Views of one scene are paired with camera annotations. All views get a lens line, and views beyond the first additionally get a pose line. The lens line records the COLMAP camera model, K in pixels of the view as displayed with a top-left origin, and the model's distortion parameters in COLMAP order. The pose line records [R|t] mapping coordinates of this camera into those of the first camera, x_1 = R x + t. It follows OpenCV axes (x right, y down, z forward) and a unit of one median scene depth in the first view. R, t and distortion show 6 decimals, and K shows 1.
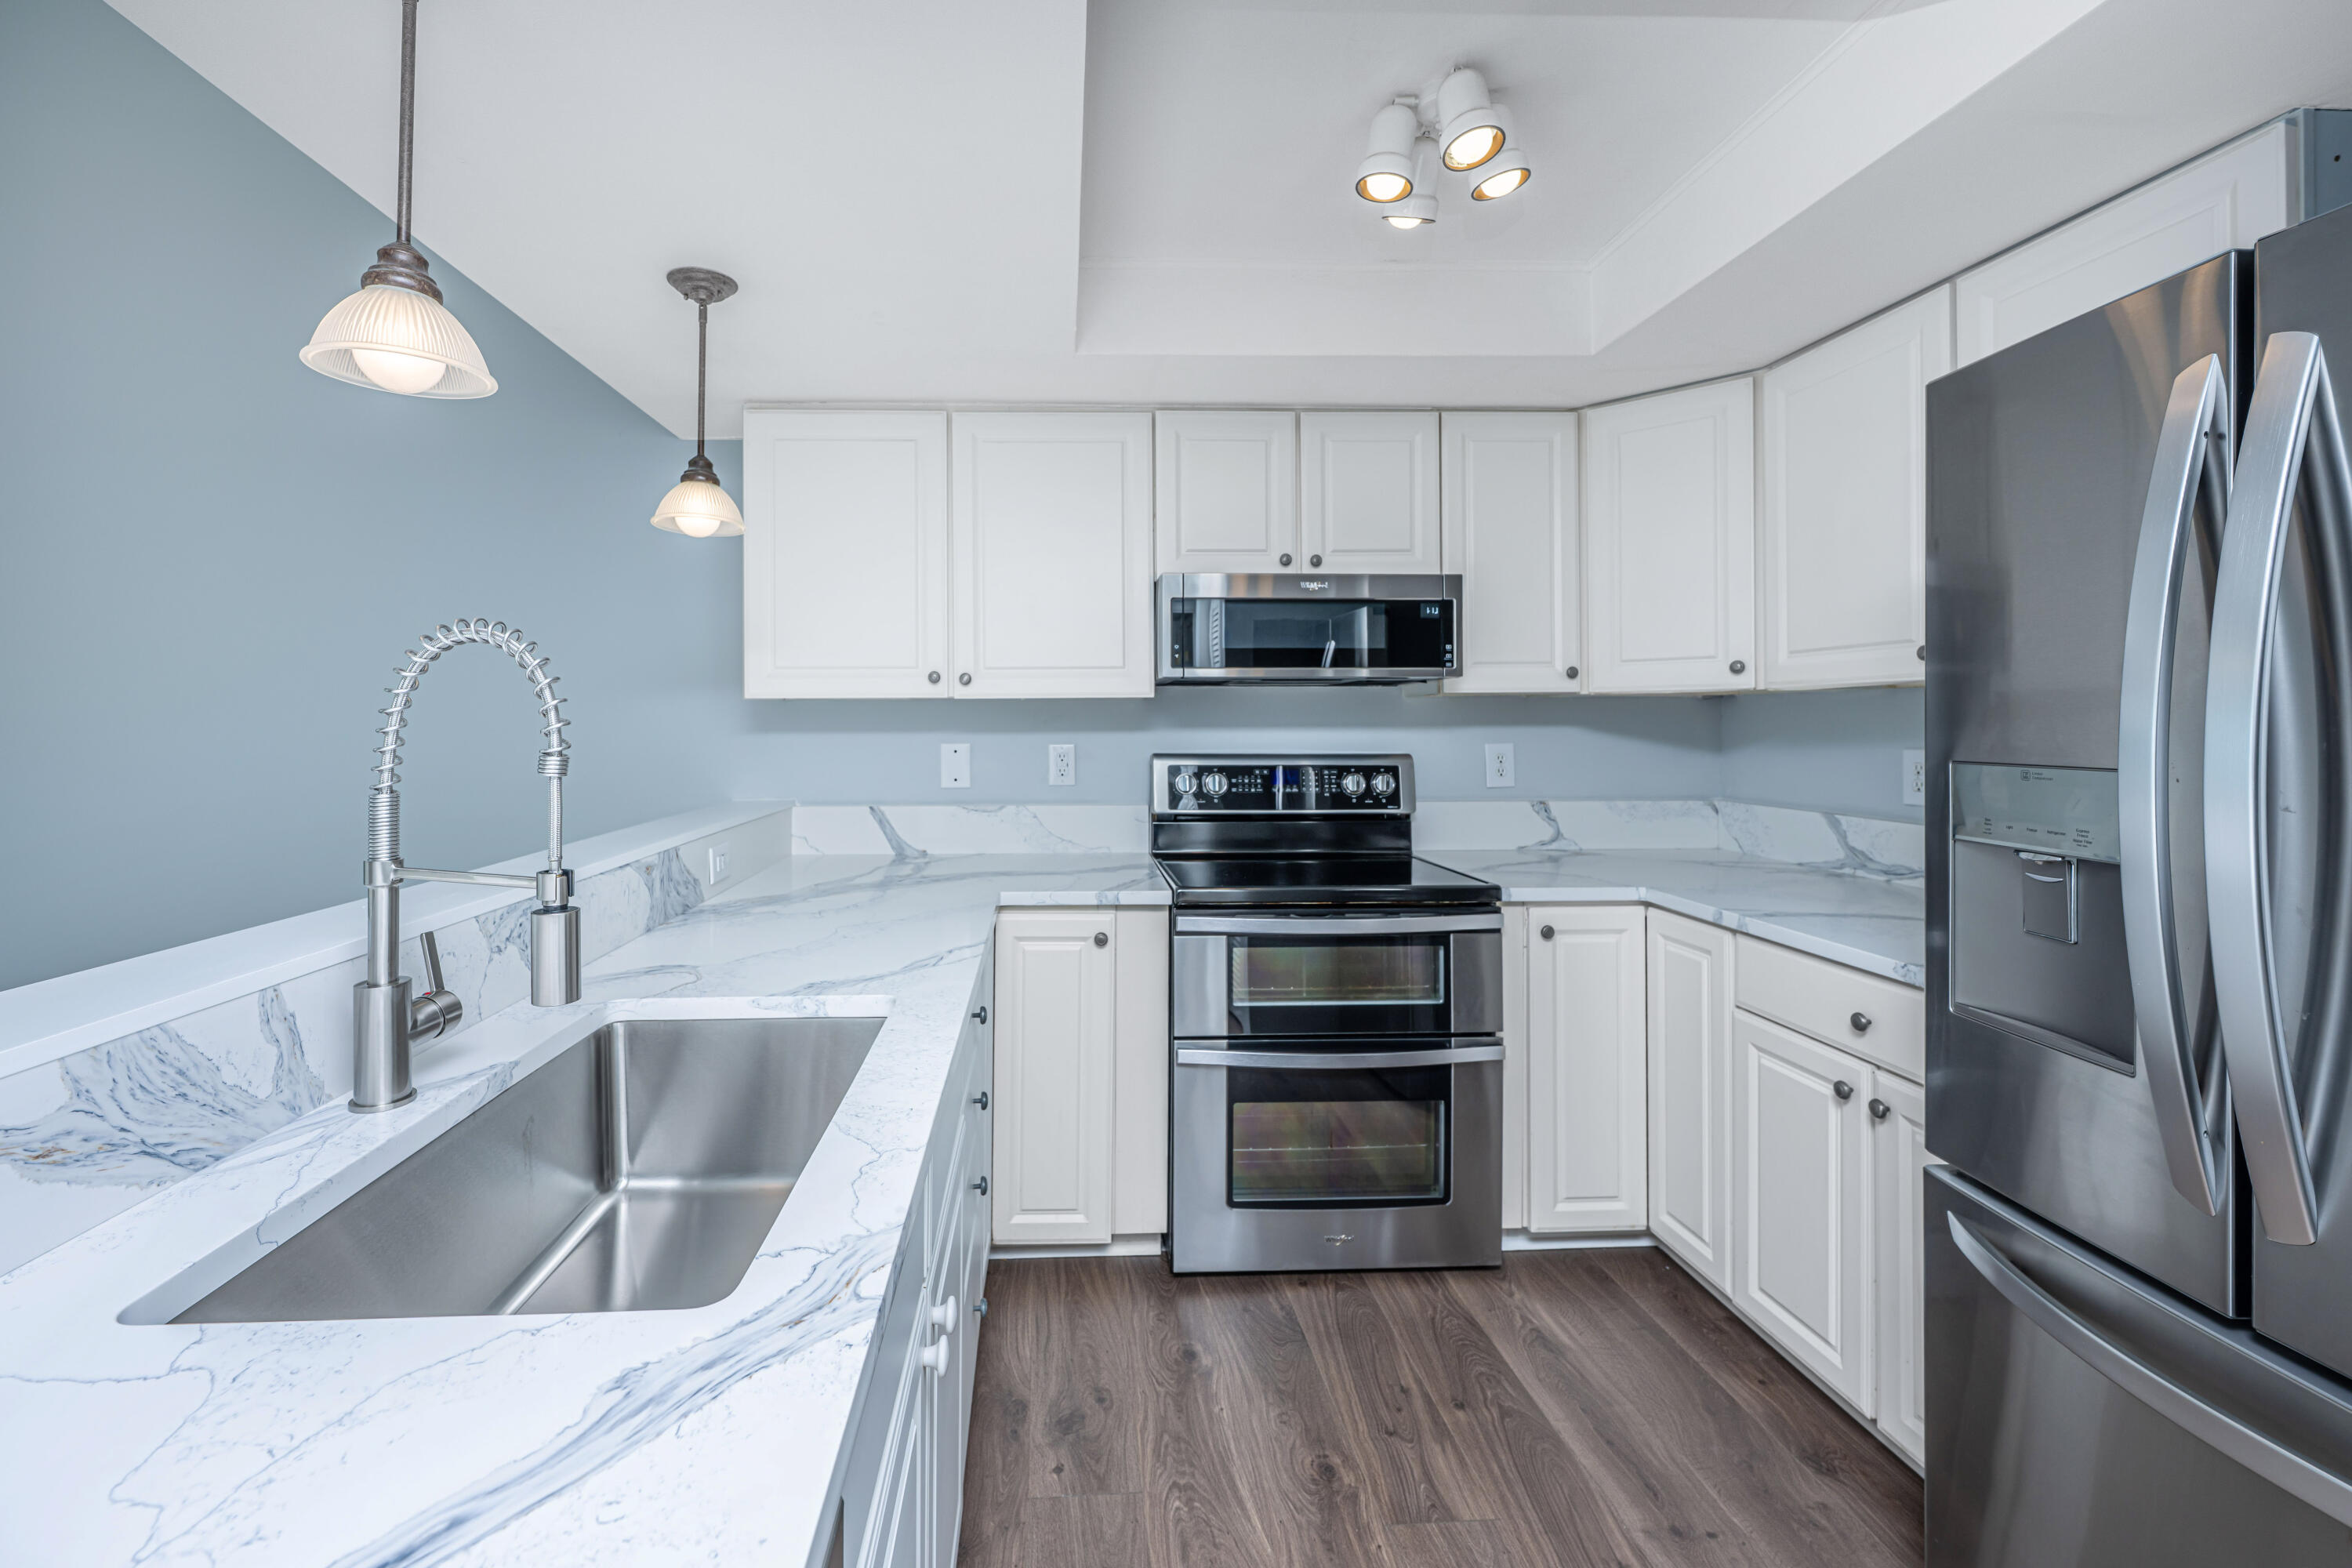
lens RADIAL K [[972.4, 0, 1104.4], [0, 972.4, 726.7], [0, 0, 1]] dist [-0.000706, -0.000242]
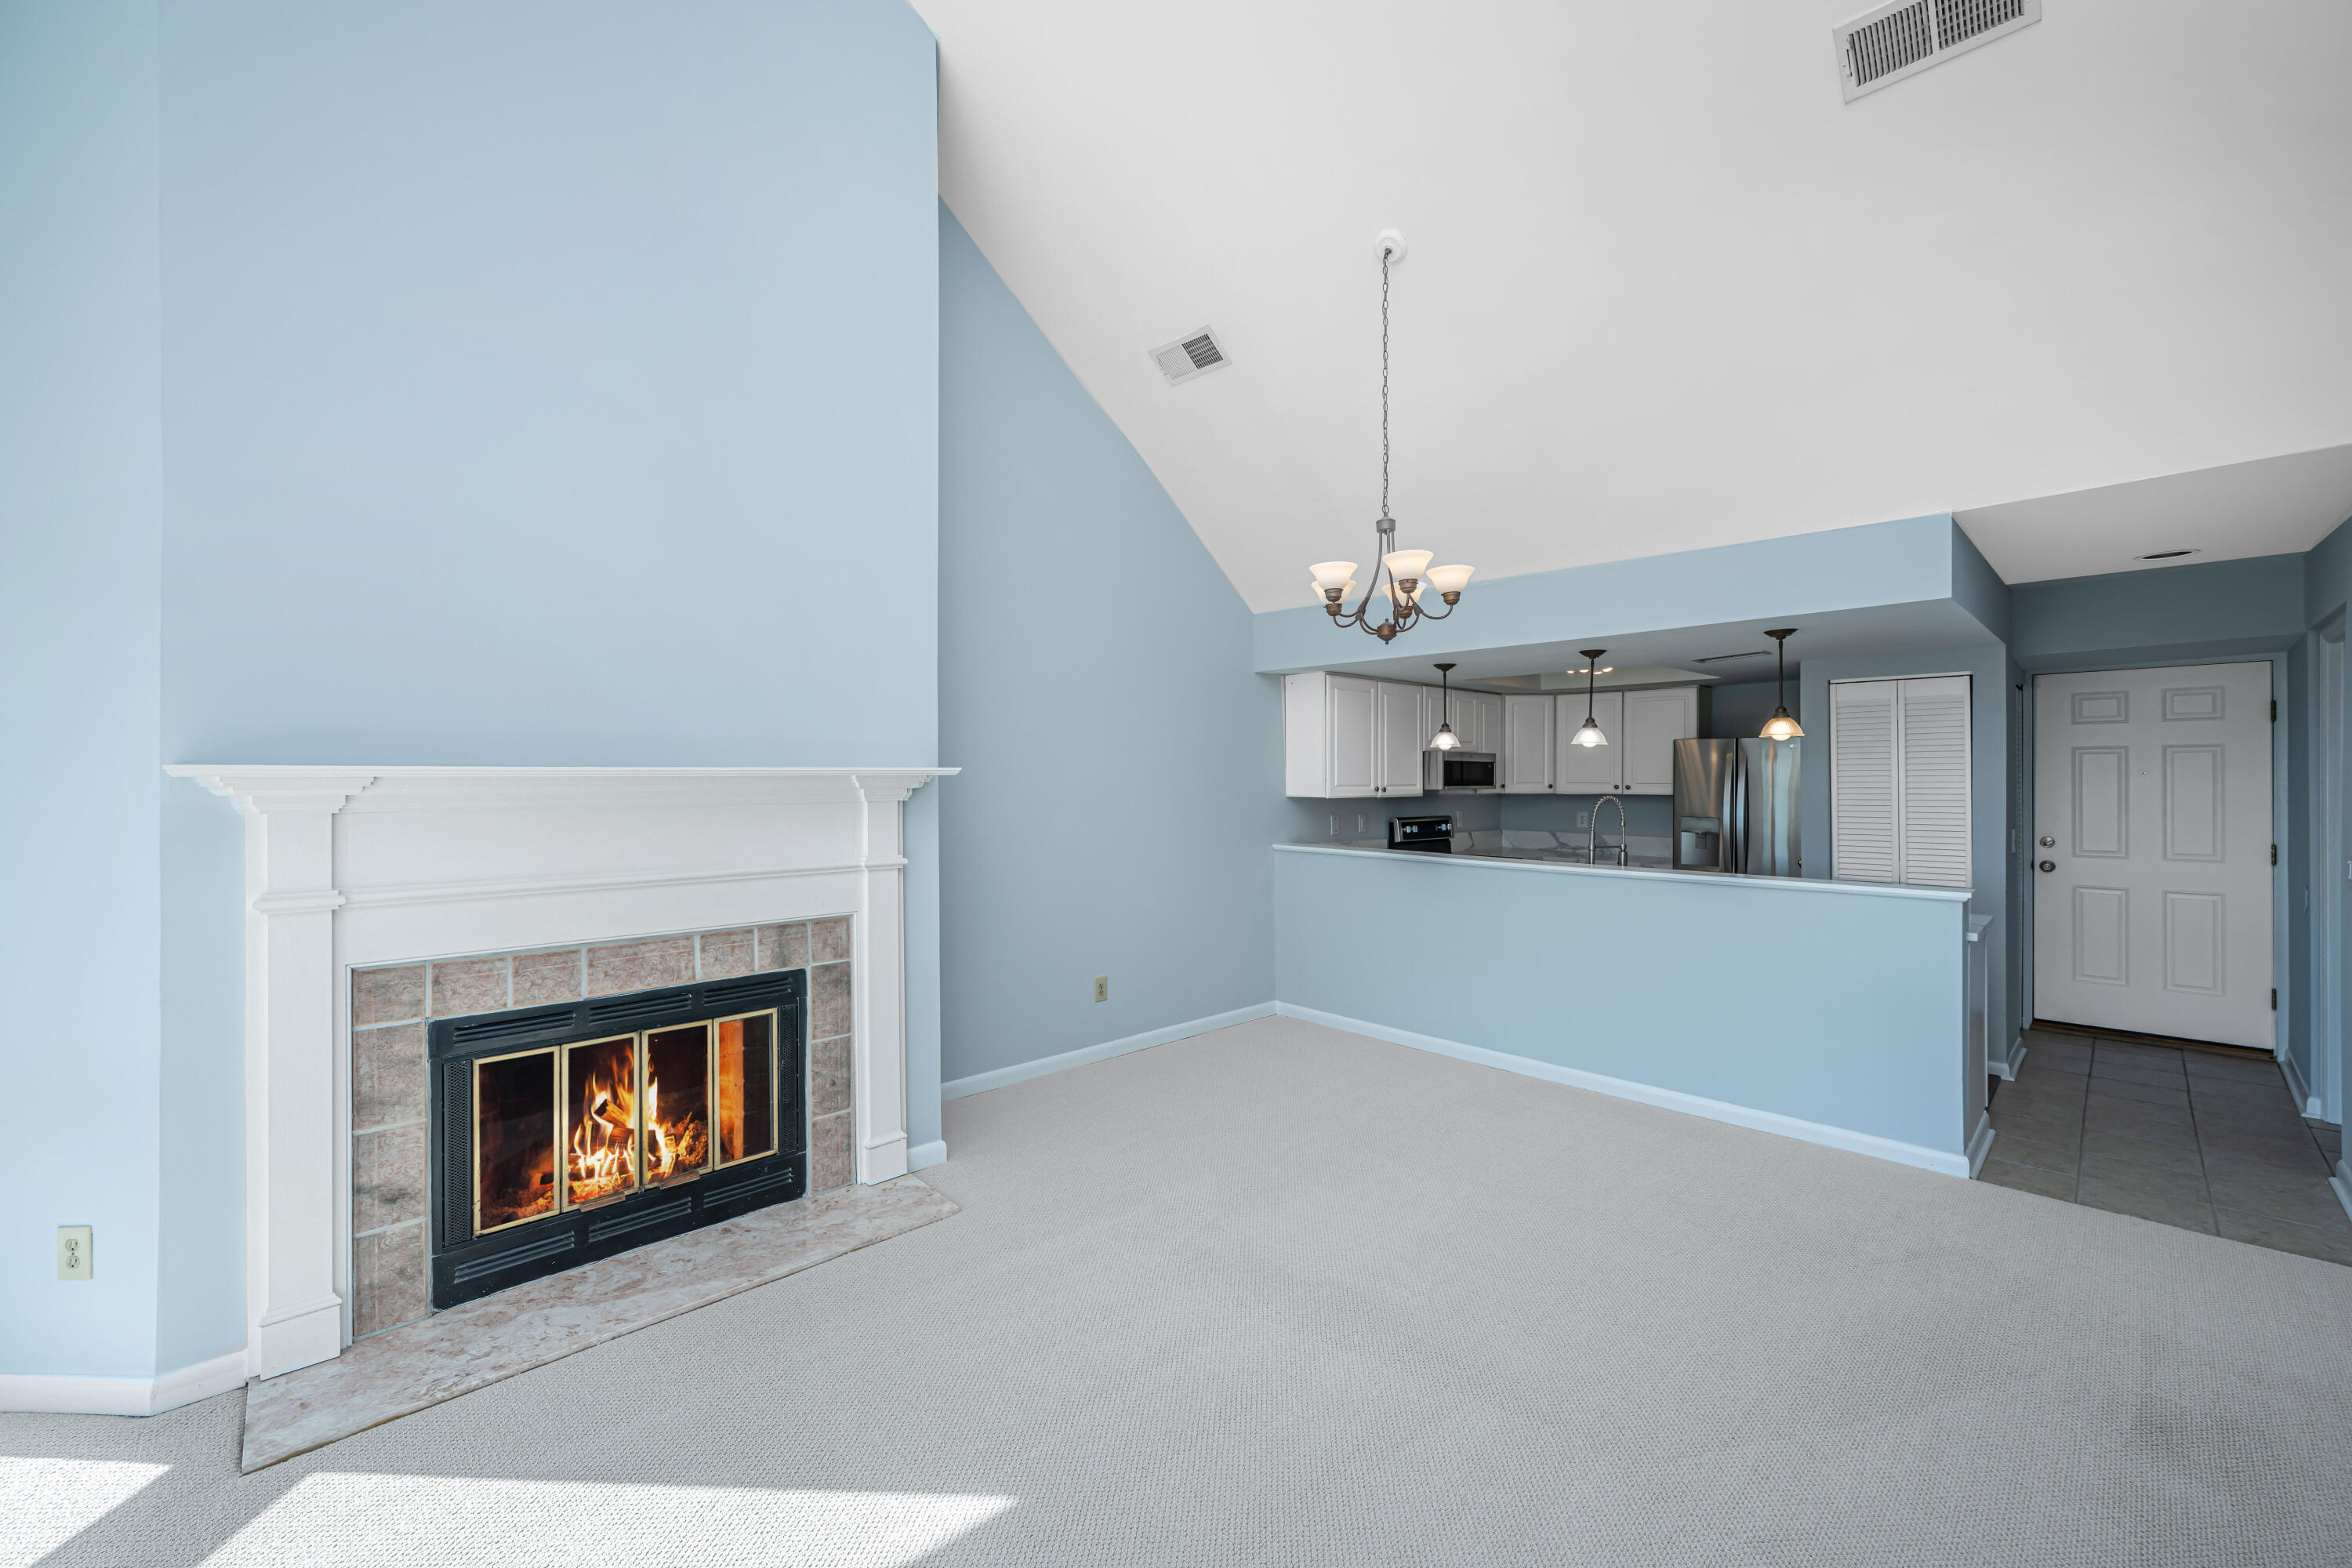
lens RADIAL K [[932.6, 0, 1178.2], [0, 932.6, 777.6], [0, 0, 1]] dist [-0.001681, 0.000067]
pose [[0.747541, 0.004045, 0.664204, -2.343079], [-0.002238, 0.999991, -0.003571, -0.077711], [-0.664212, 0.001183, 0.747543, -0.481367]]
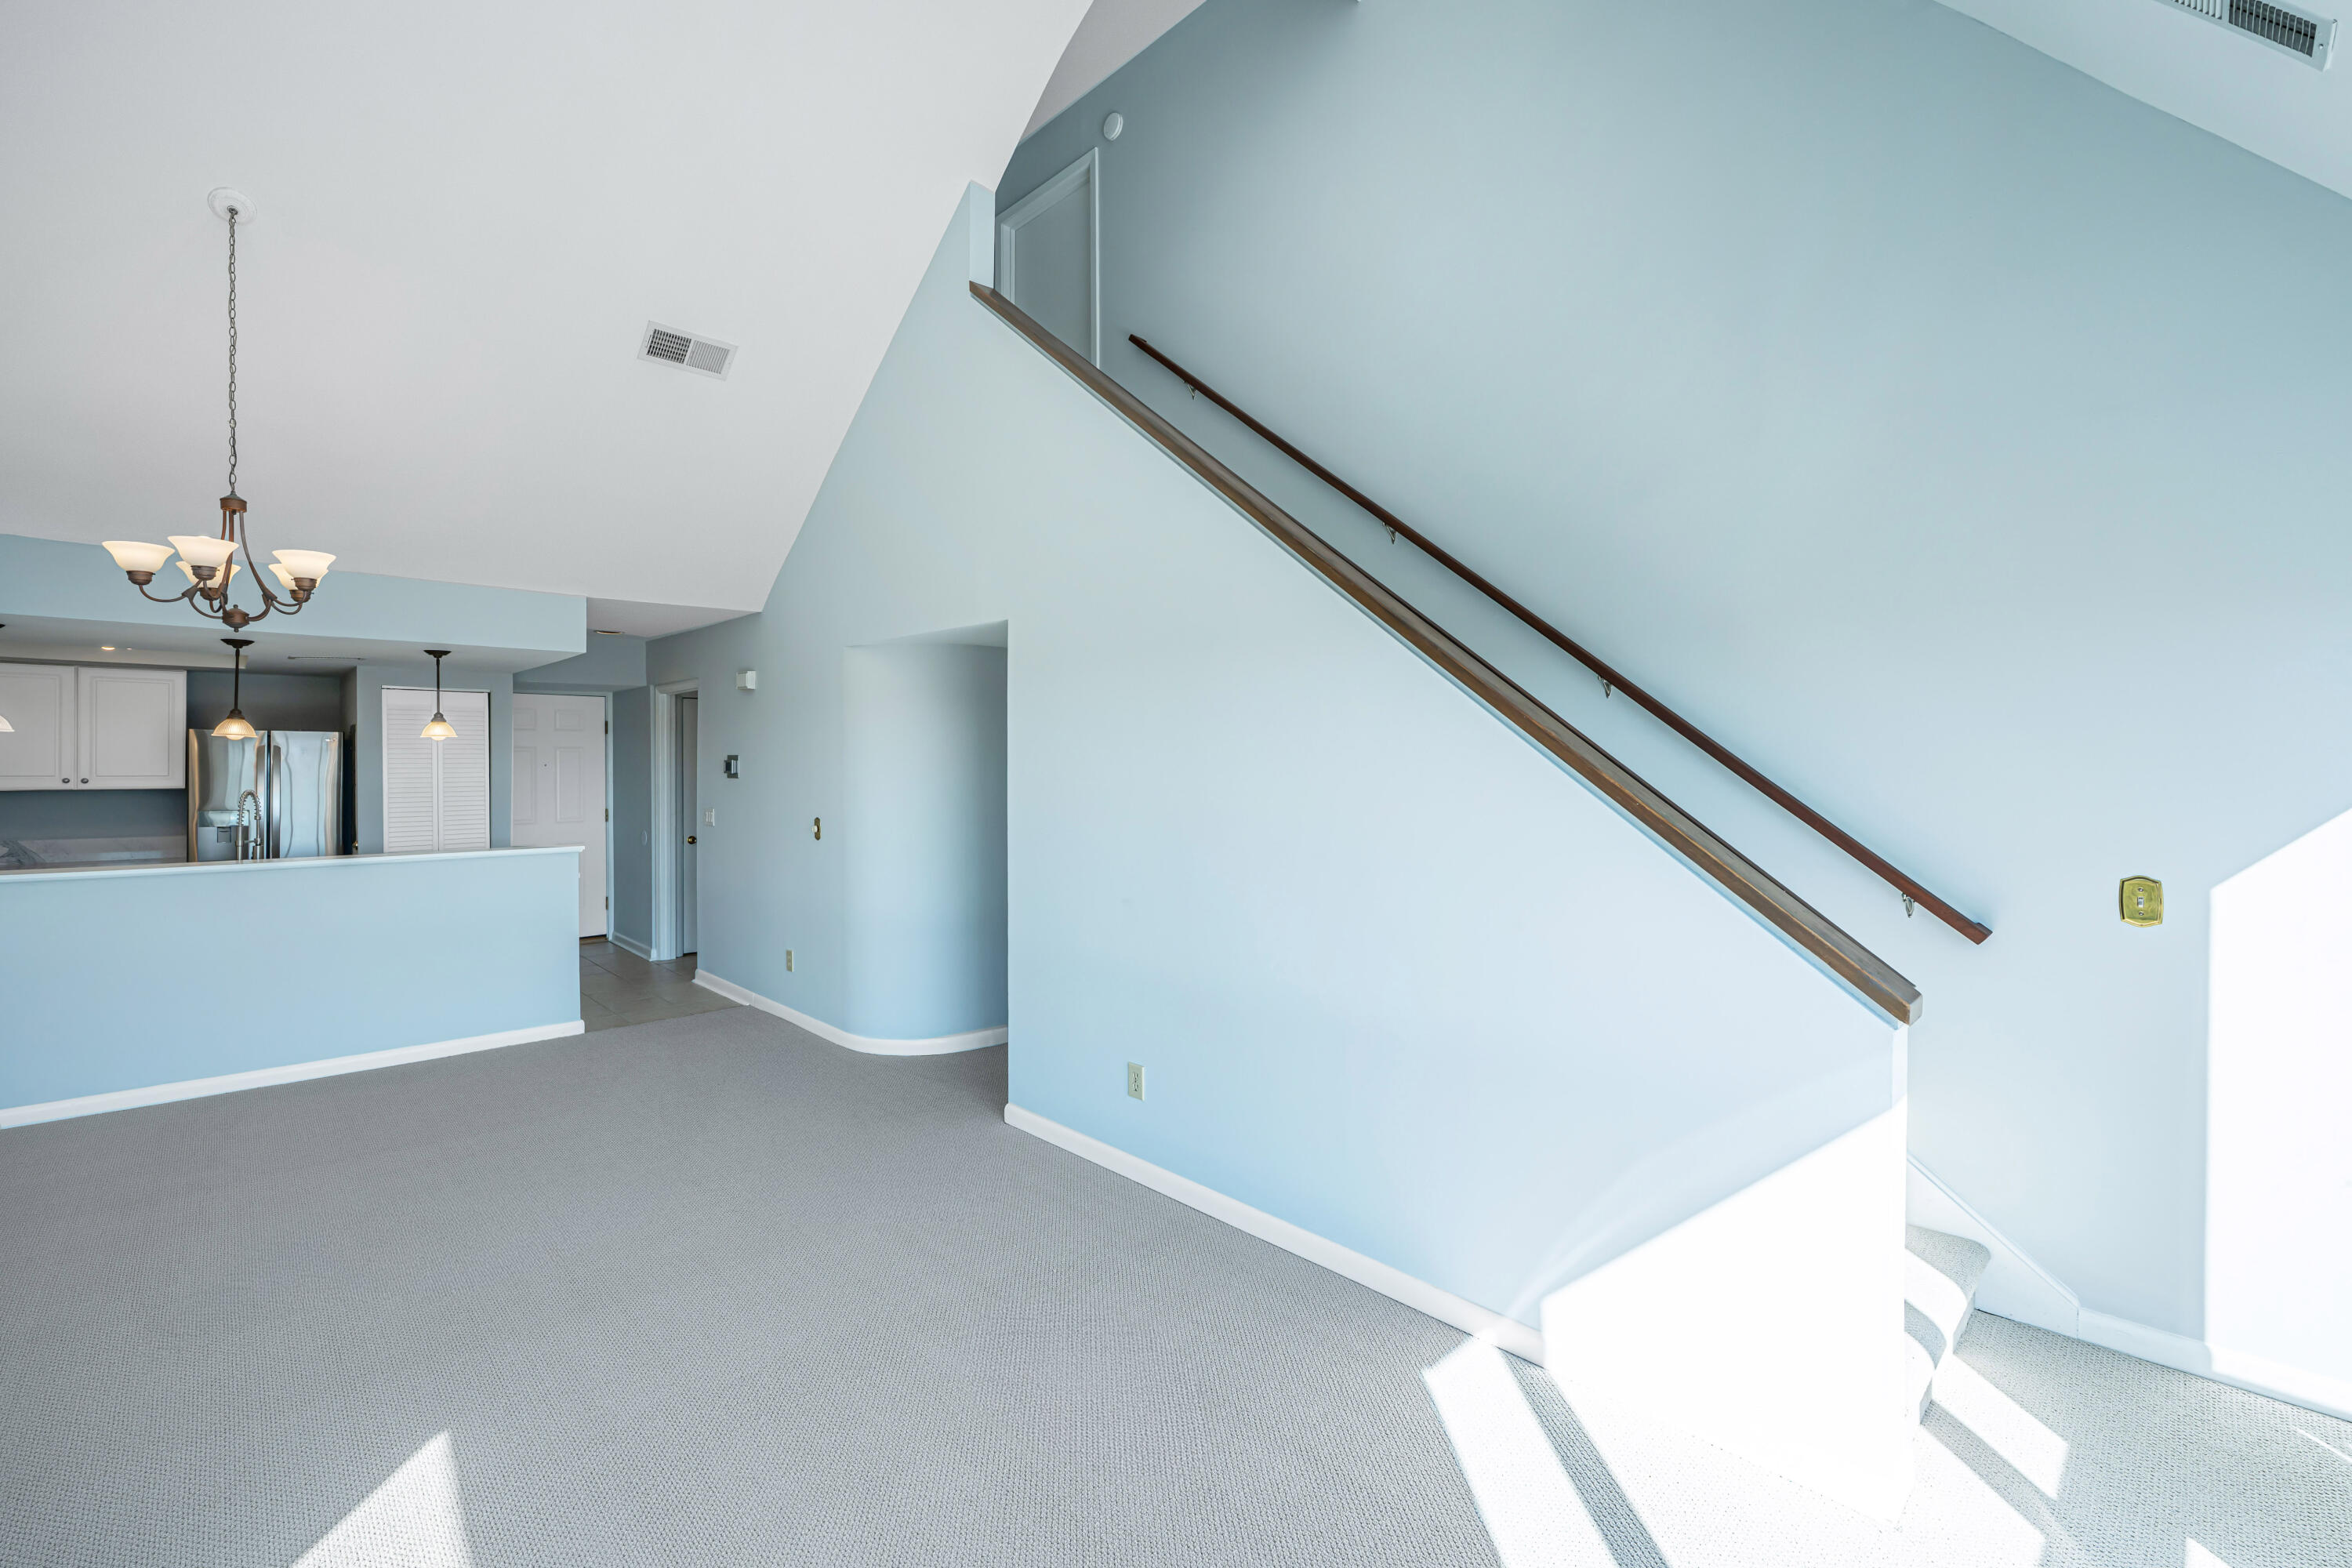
lens RADIAL K [[975.0, 0, 1102.5], [0, 975.0, 778.4], [0, 0, 1]] dist [0.000811, 0.000094]
pose [[-0.636676, -0.008331, 0.771087, -3.062198], [0.002269, 0.999917, 0.012677, -0.094253], [-0.771128, 0.009821, -0.636604, 0.346152]]
